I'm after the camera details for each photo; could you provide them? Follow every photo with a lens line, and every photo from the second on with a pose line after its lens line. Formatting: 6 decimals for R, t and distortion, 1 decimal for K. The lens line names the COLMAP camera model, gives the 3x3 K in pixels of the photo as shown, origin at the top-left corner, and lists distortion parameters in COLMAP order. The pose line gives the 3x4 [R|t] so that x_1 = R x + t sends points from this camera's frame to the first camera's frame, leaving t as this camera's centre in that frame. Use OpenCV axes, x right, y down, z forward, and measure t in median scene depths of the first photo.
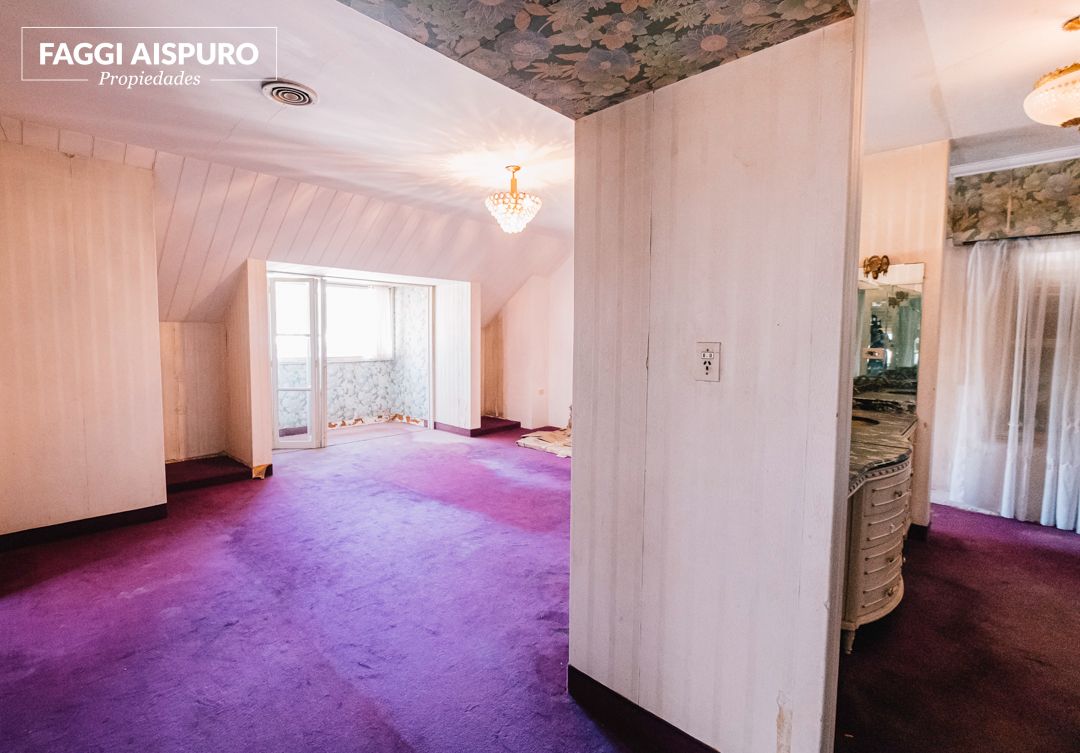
lens RADIAL K [[496.5, 0, 540.0], [0, 496.5, 376.5], [0, 0, 1]] dist [-0.003233, -0.000278]
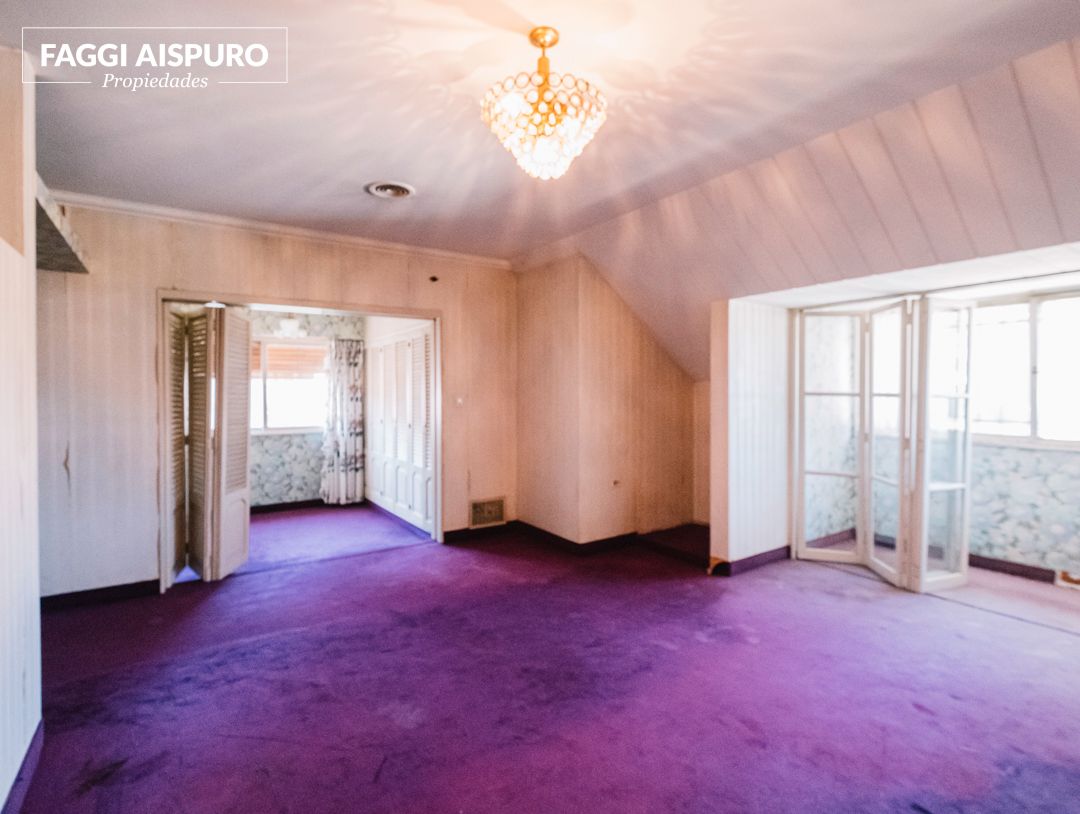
lens RADIAL K [[577.6, 0, 540.0], [0, 577.6, 407.0], [0, 0, 1]] dist [0.003131, 0.000407]
pose [[-0.196301, -0.014723, -0.980433, 0.442810], [-0.068575, 0.997645, -0.001252, -0.053496], [0.978143, 0.066987, -0.196849, 1.007033]]
